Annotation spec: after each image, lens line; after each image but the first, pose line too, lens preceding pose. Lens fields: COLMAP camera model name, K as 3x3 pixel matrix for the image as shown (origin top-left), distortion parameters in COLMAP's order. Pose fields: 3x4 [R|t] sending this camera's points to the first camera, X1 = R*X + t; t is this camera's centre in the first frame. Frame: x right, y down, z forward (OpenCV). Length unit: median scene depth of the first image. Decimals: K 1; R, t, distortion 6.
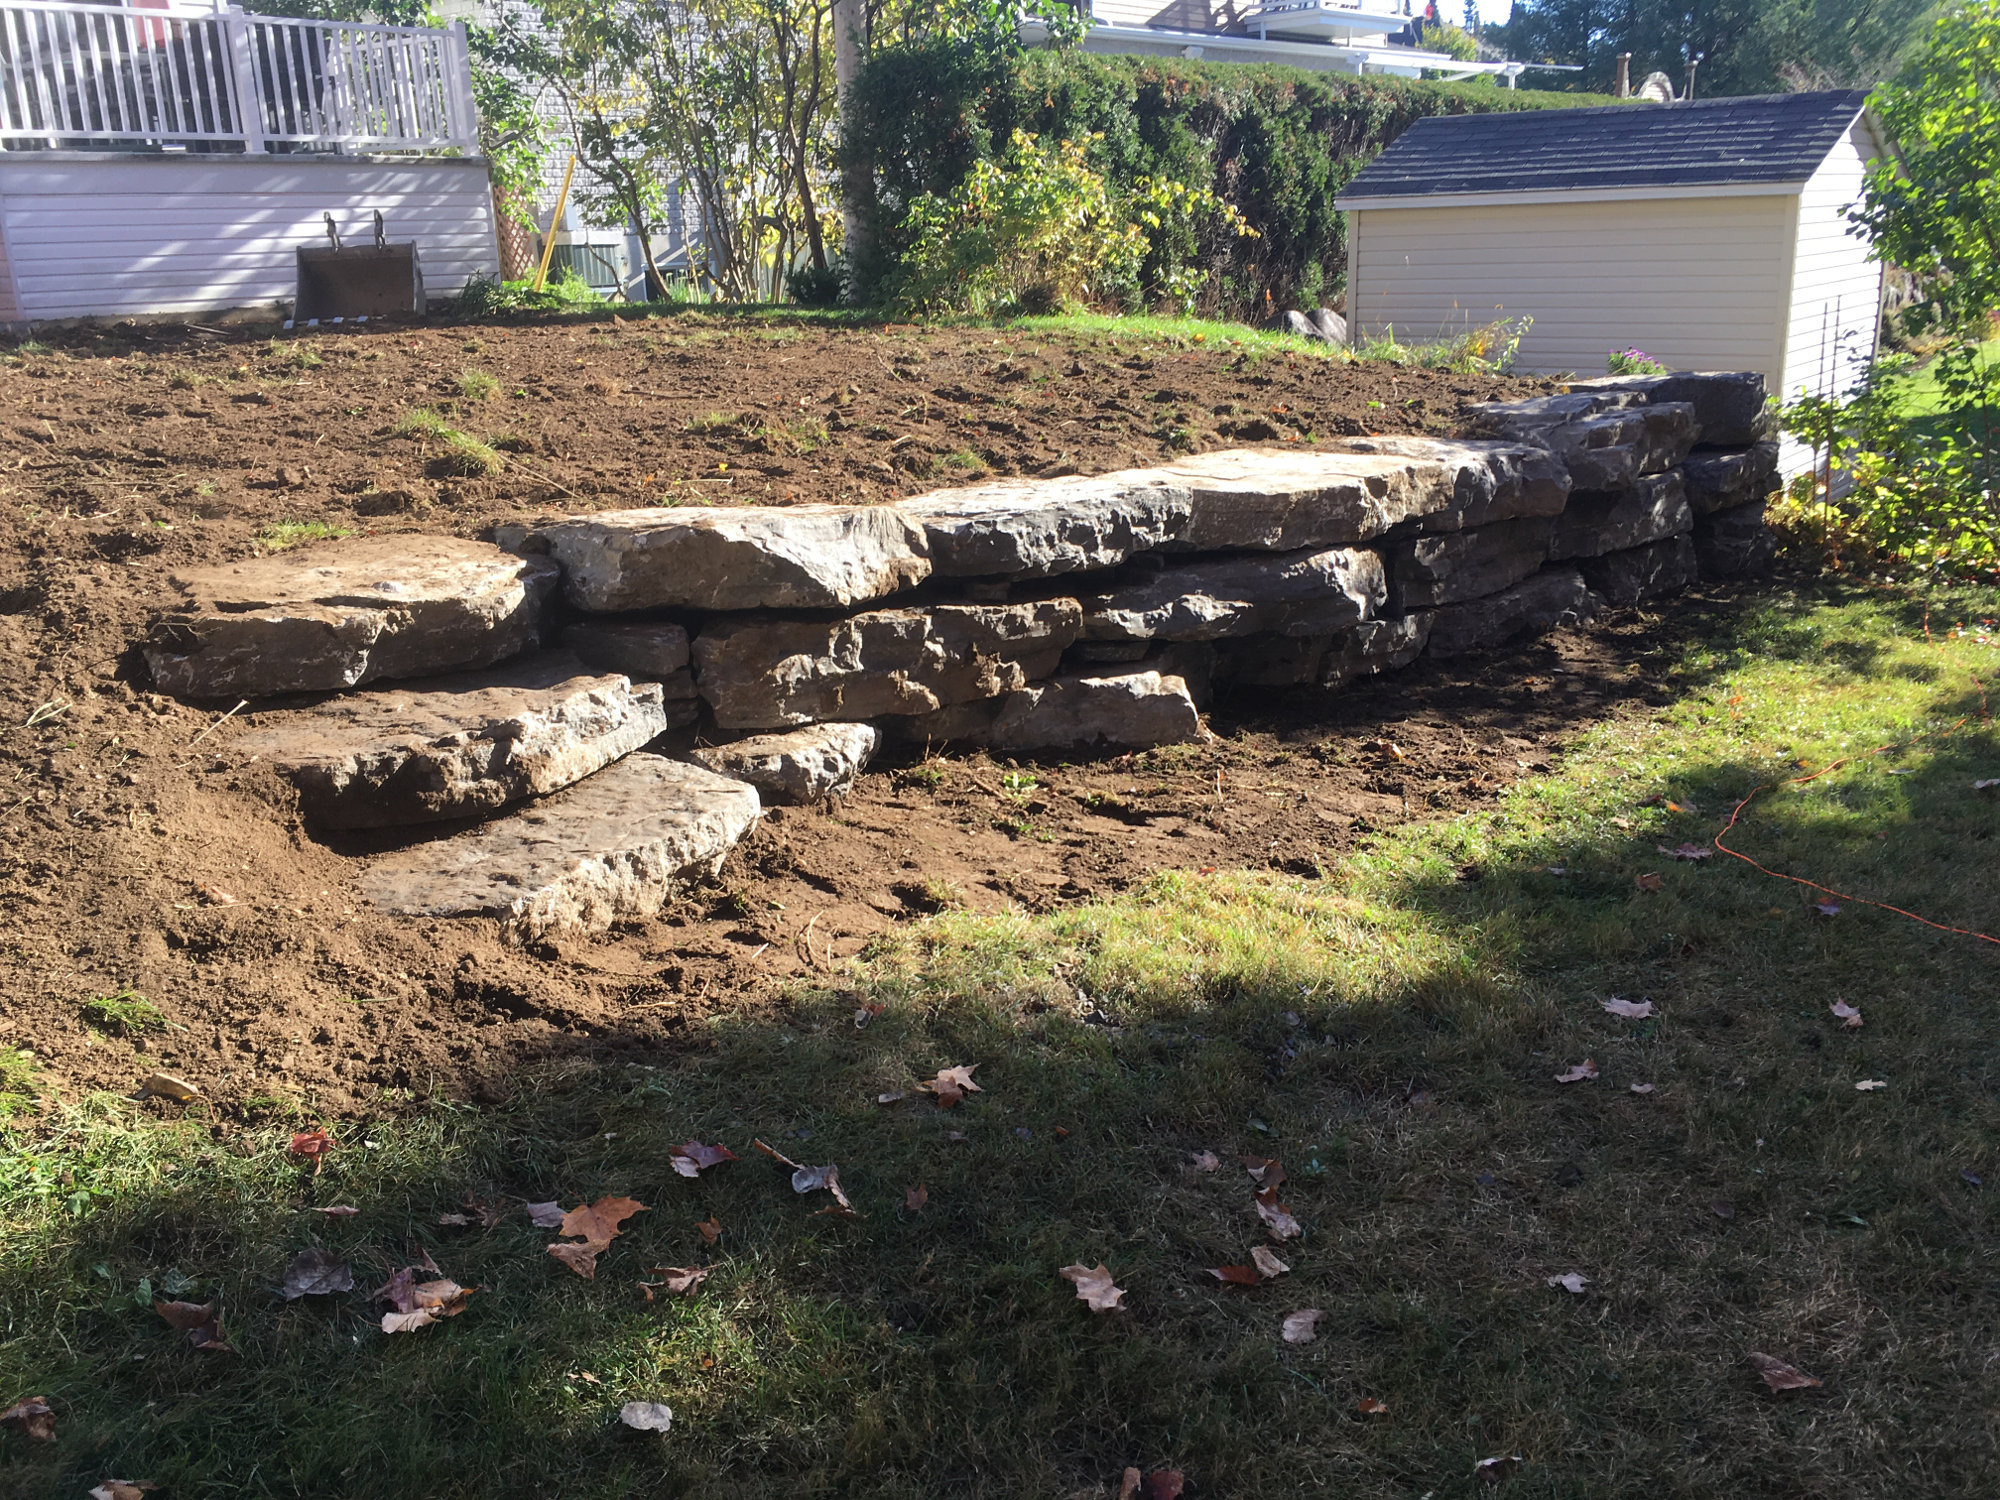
lens RADIAL K [[1676.1, 0, 1000.0], [0, 1676.1, 750.0], [0, 0, 1]] dist [0.070196, -0.095671]
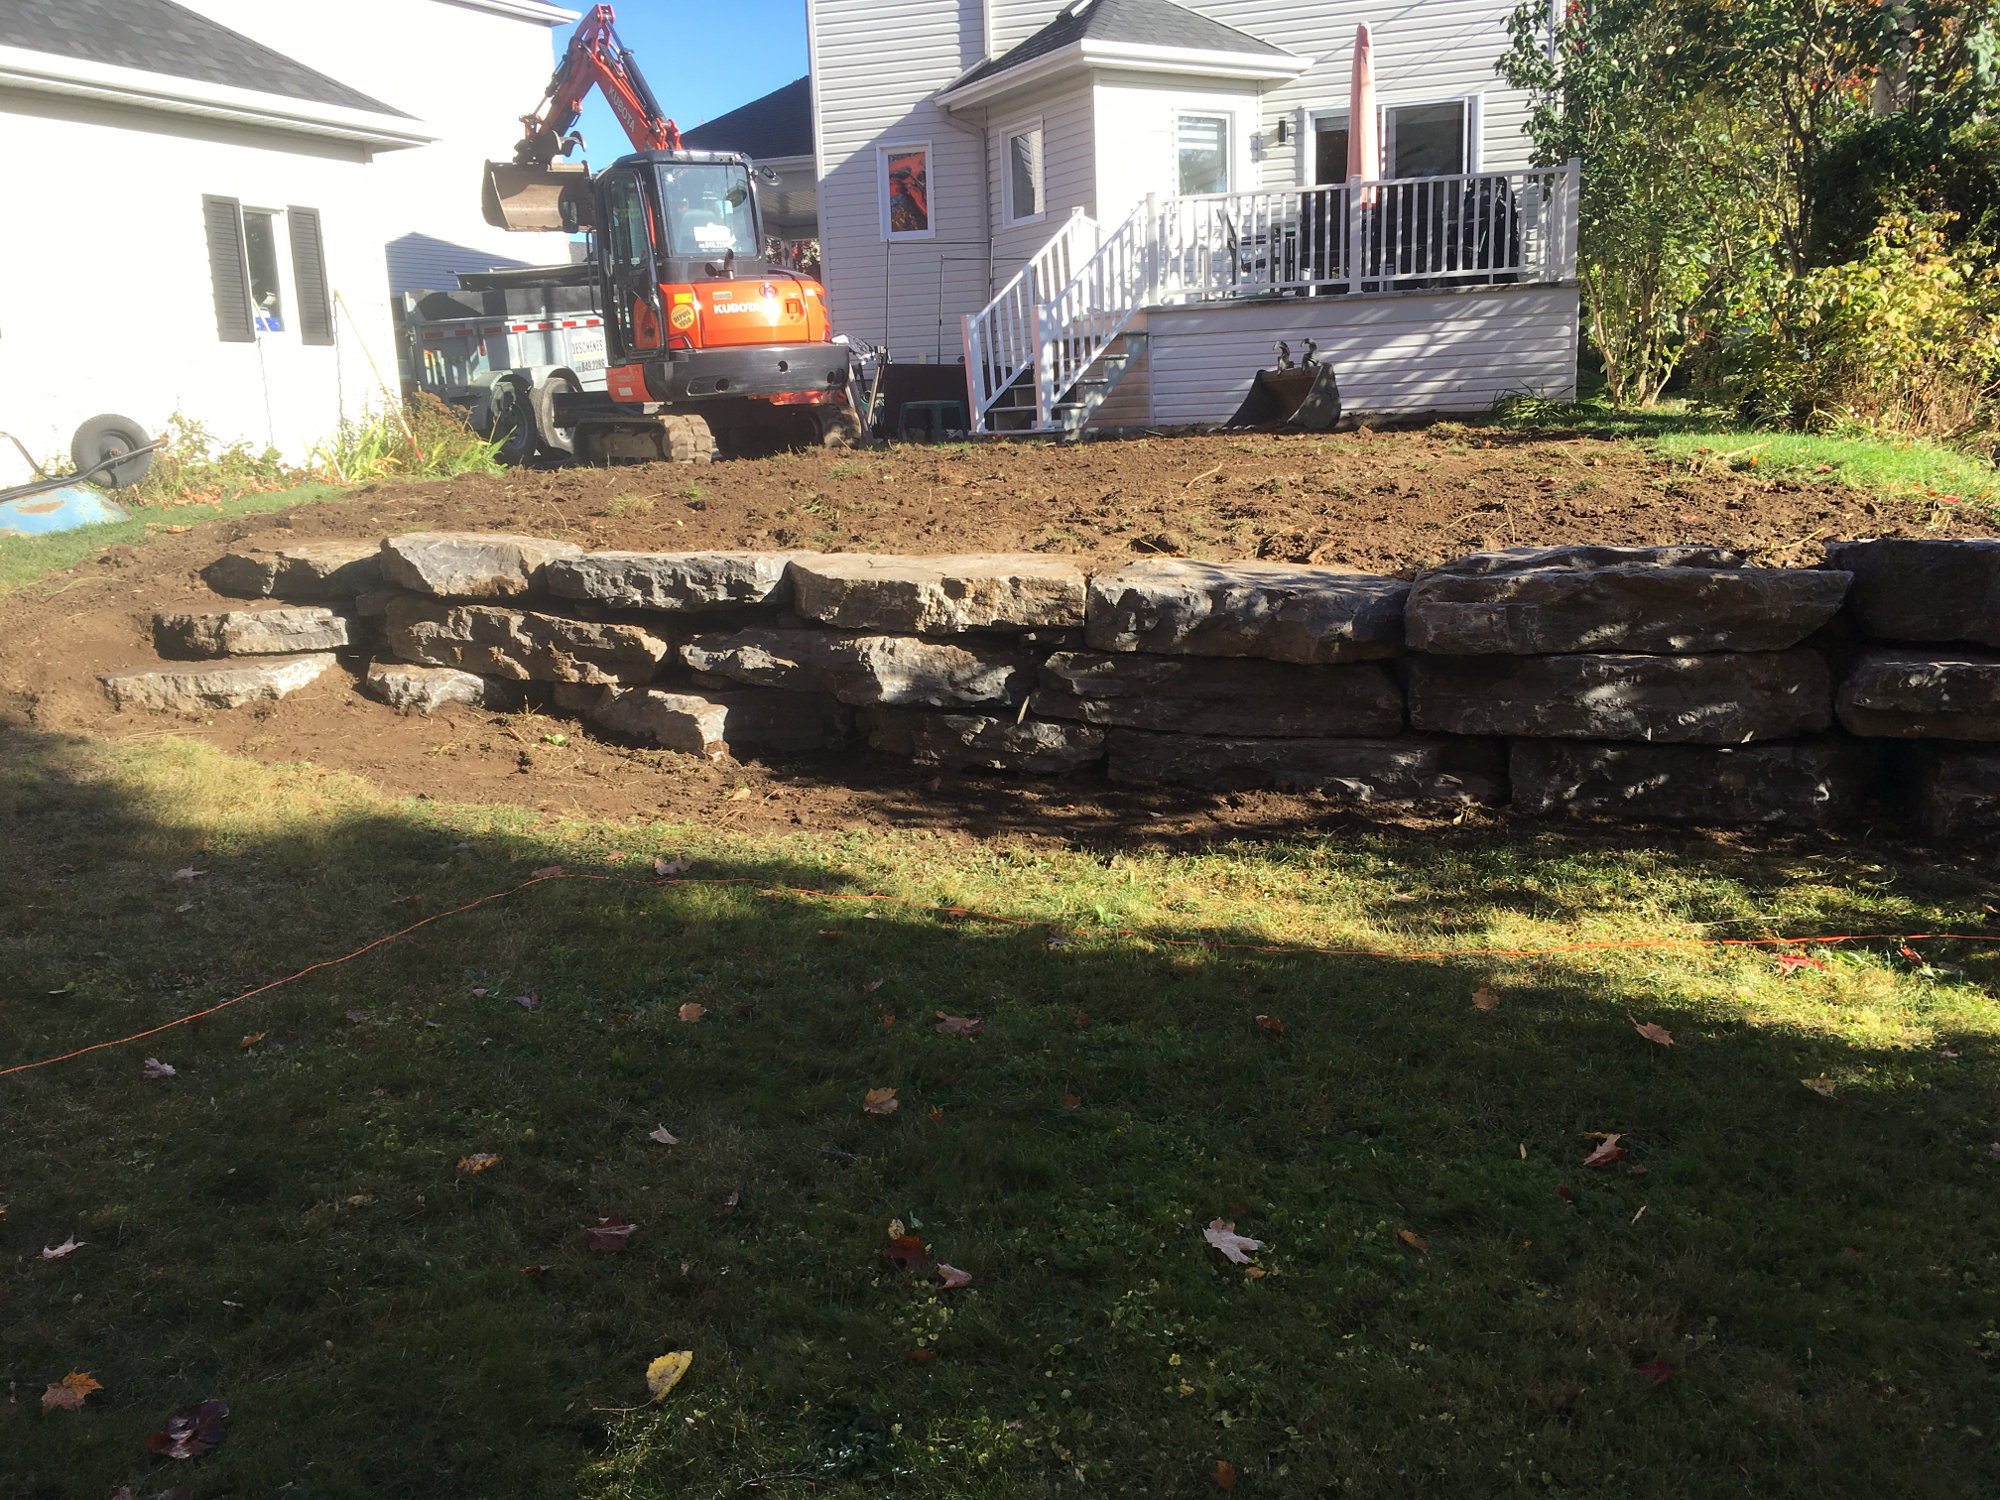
lens RADIAL K [[1676.1, 0, 1000.0], [0, 1676.1, 750.0], [0, 0, 1]] dist [0.070196, -0.095671]
pose [[0.453241, 0.184499, -0.872085, 1.441945], [-0.235766, 0.968317, 0.082326, -0.182312], [0.859644, 0.168294, 0.482379, 0.626954]]
